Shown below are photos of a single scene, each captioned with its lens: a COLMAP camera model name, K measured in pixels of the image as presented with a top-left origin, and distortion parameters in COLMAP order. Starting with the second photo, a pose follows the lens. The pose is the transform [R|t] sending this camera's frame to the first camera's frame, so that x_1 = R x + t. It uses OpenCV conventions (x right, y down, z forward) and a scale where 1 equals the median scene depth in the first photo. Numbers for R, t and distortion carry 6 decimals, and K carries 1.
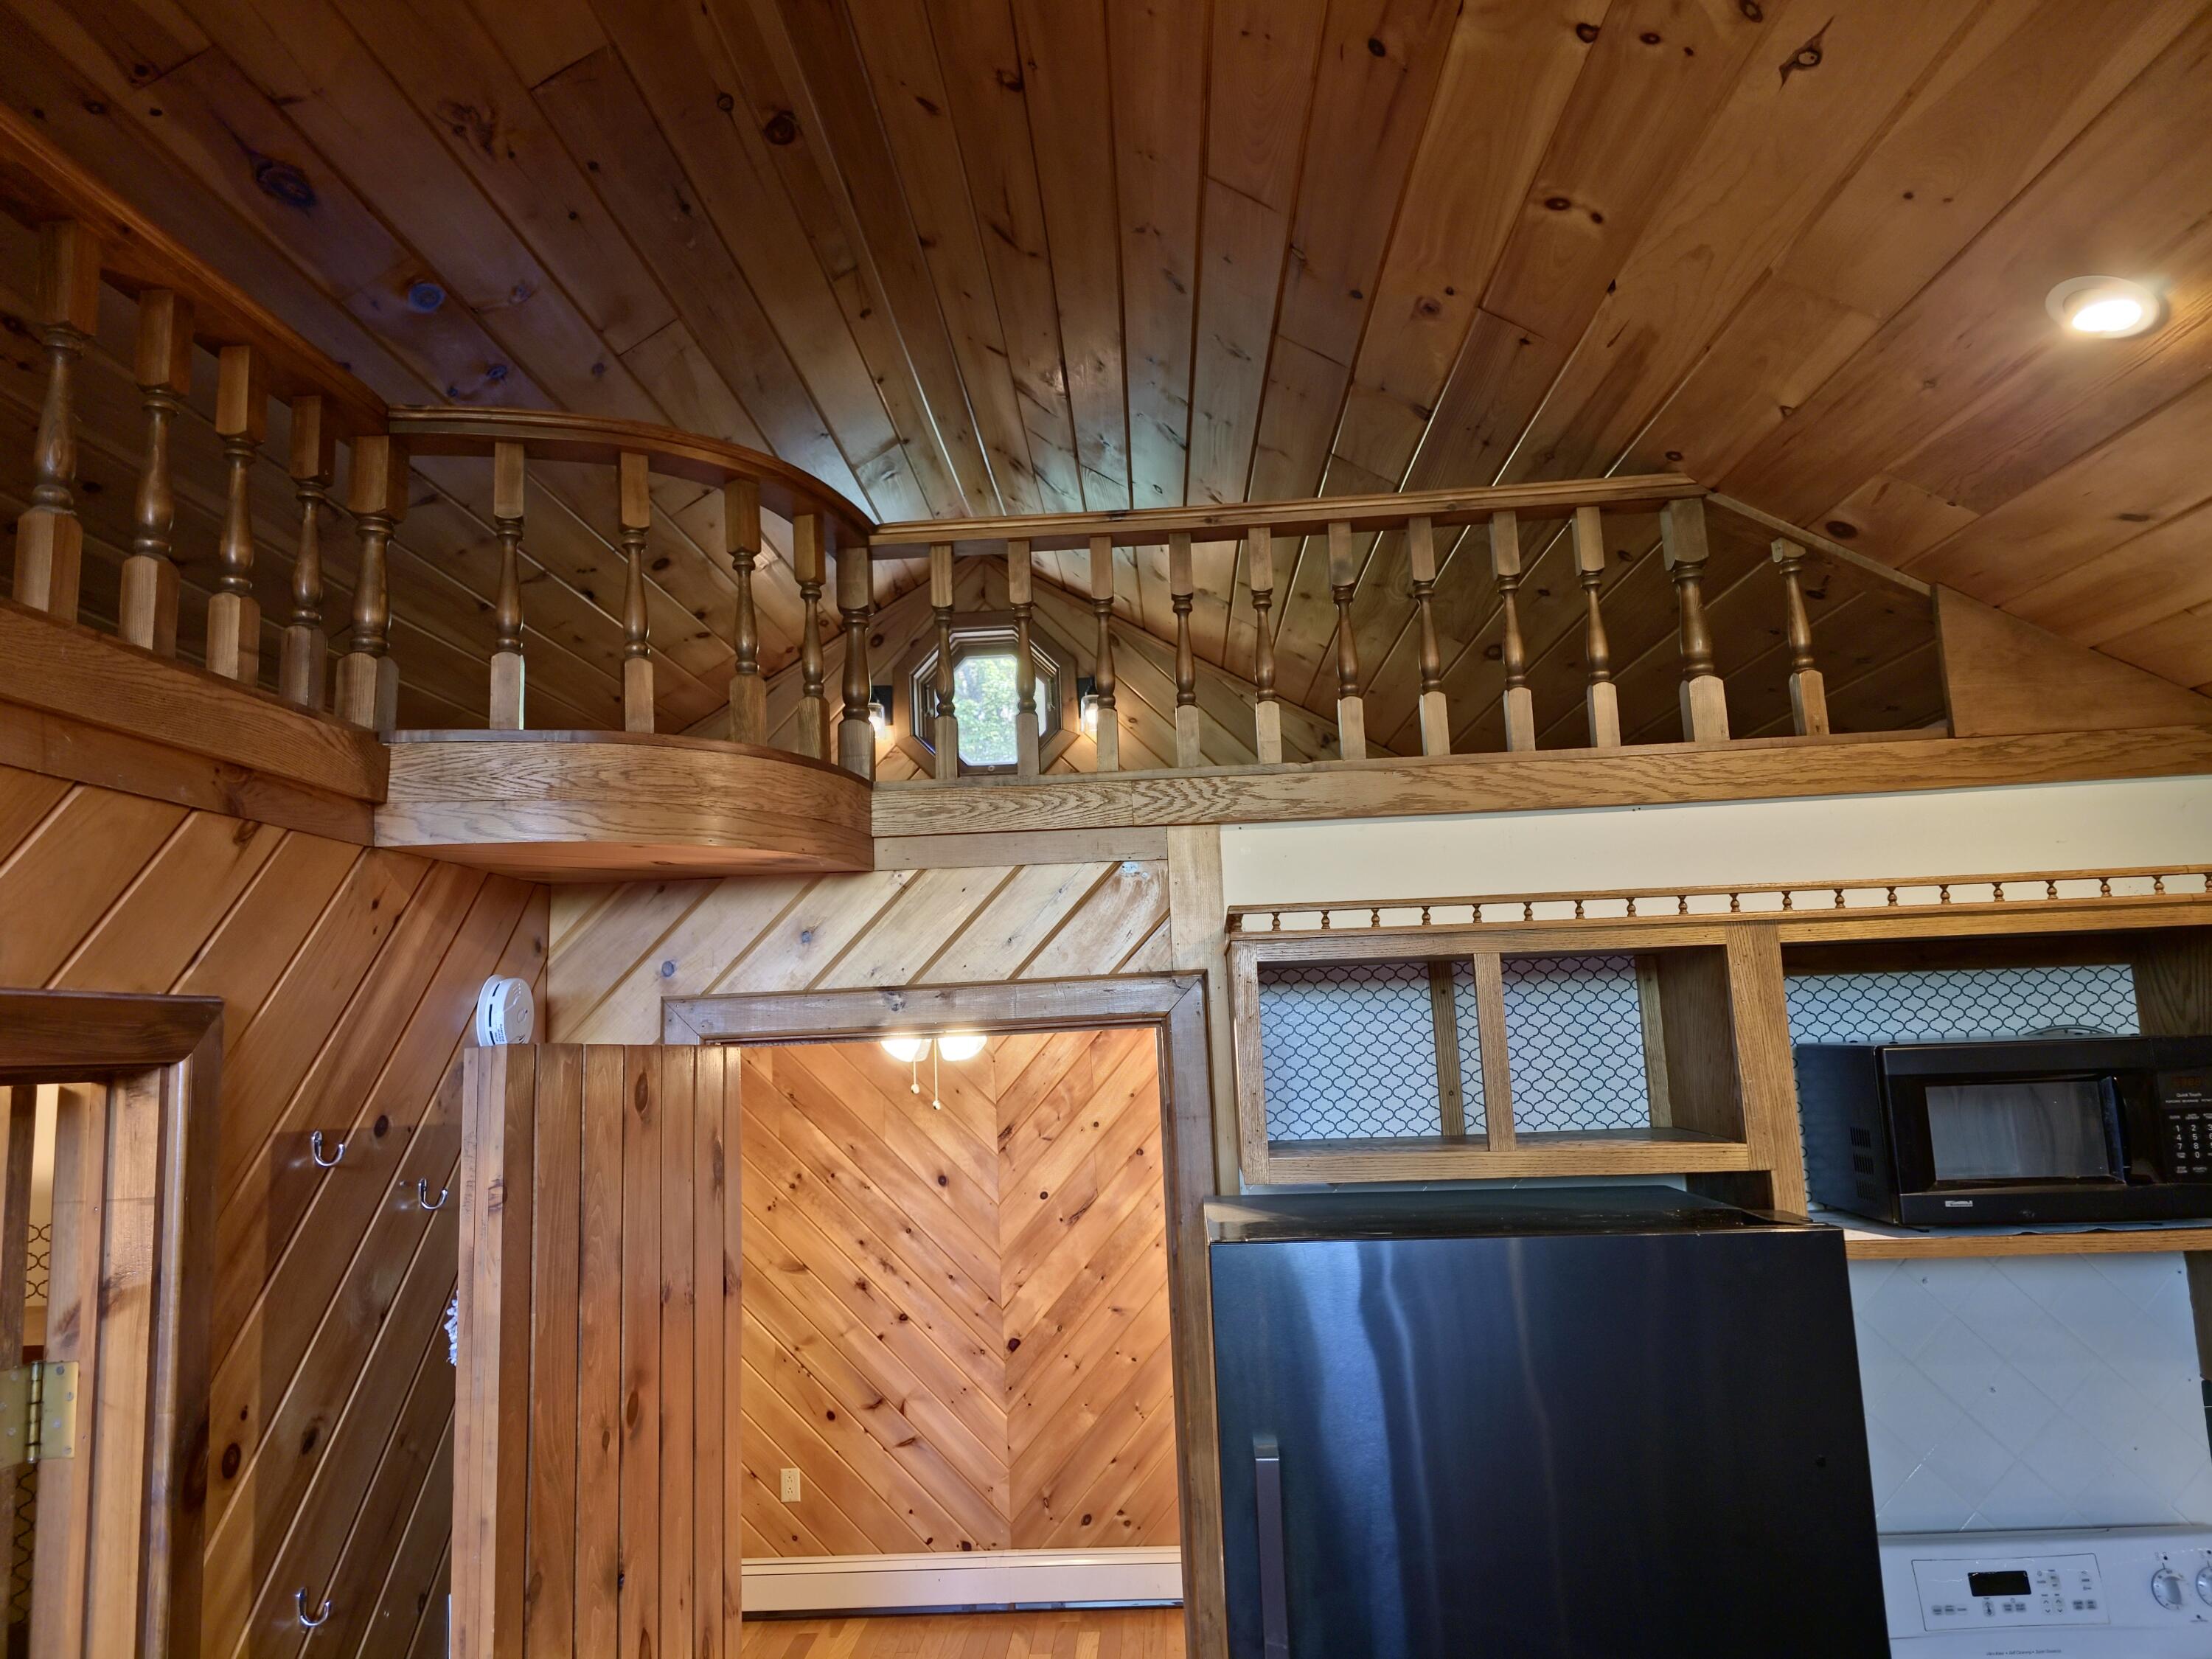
lens RADIAL K [[1465.6, 0, 1114.6], [0, 1465.6, 818.9], [0, 0, 1]] dist [0.067799, -0.059181]
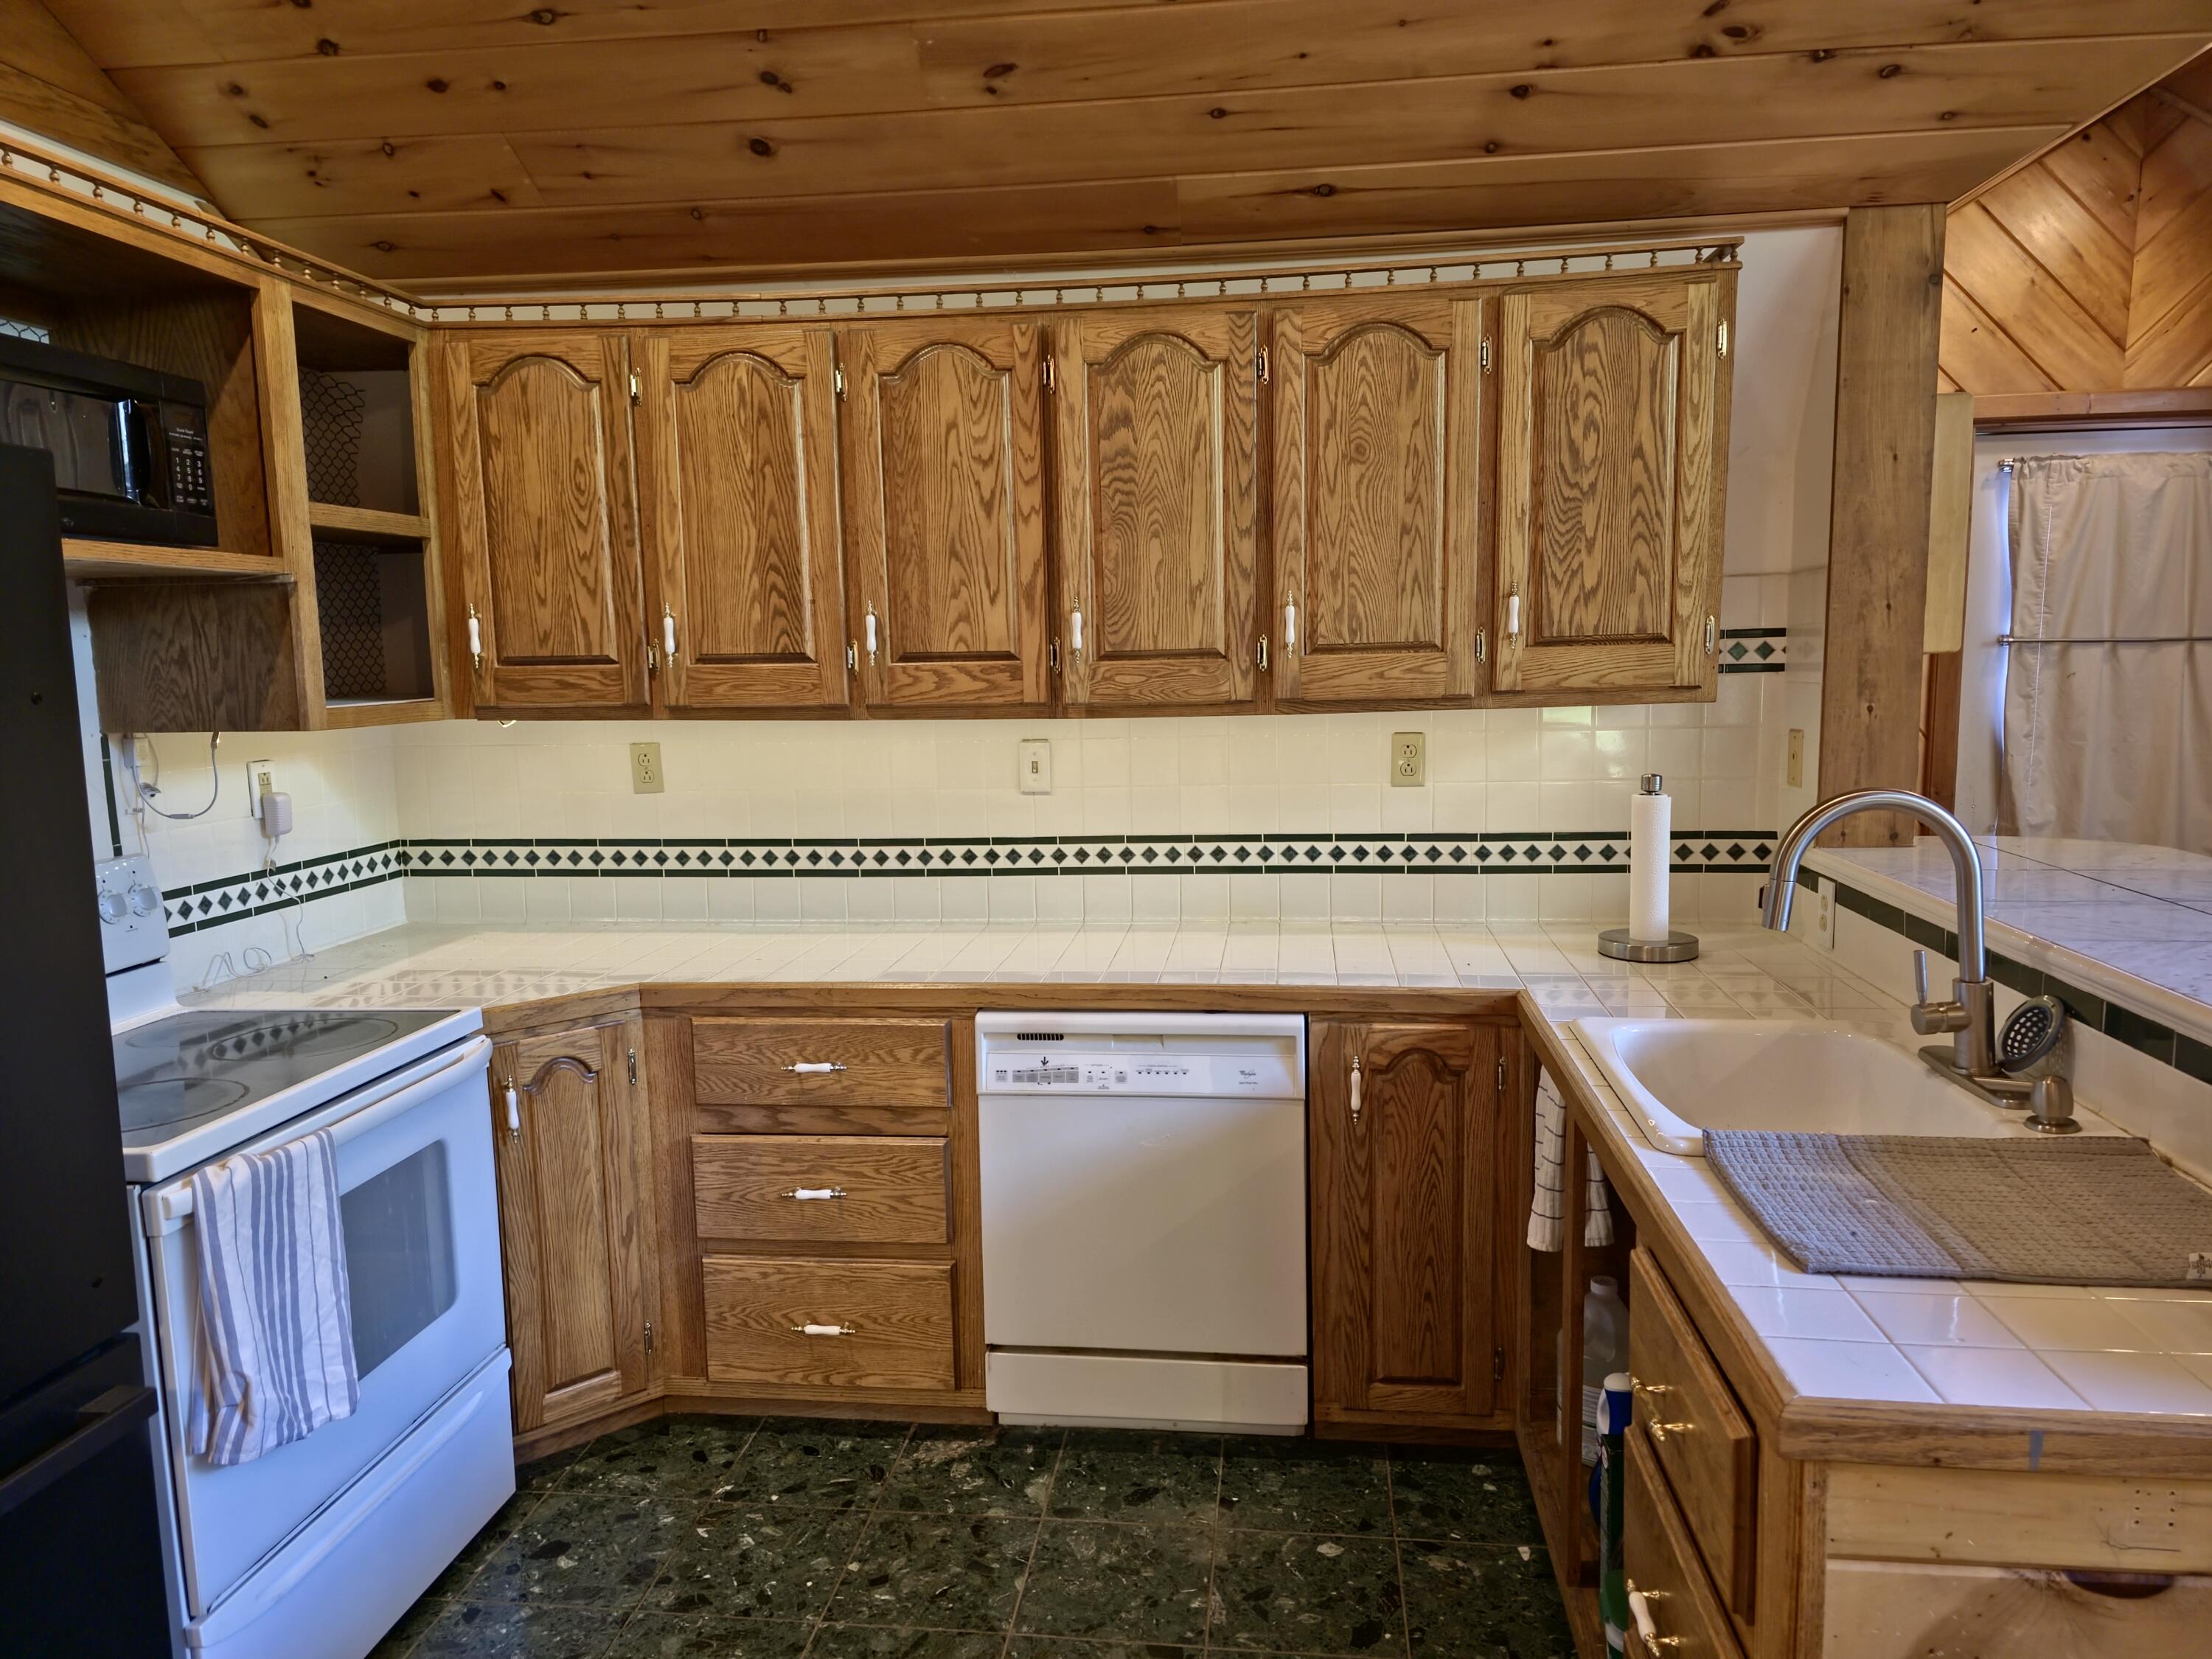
lens RADIAL K [[1465.6, 0, 1103.2], [0, 1465.6, 833.5], [0, 0, 1]] dist [0.067799, -0.059181]
pose [[0.077315, -0.080052, 0.993788, -0.253812], [-0.128817, 0.987614, 0.089576, 0.234799], [-0.988650, -0.134942, 0.066045, 0.197789]]
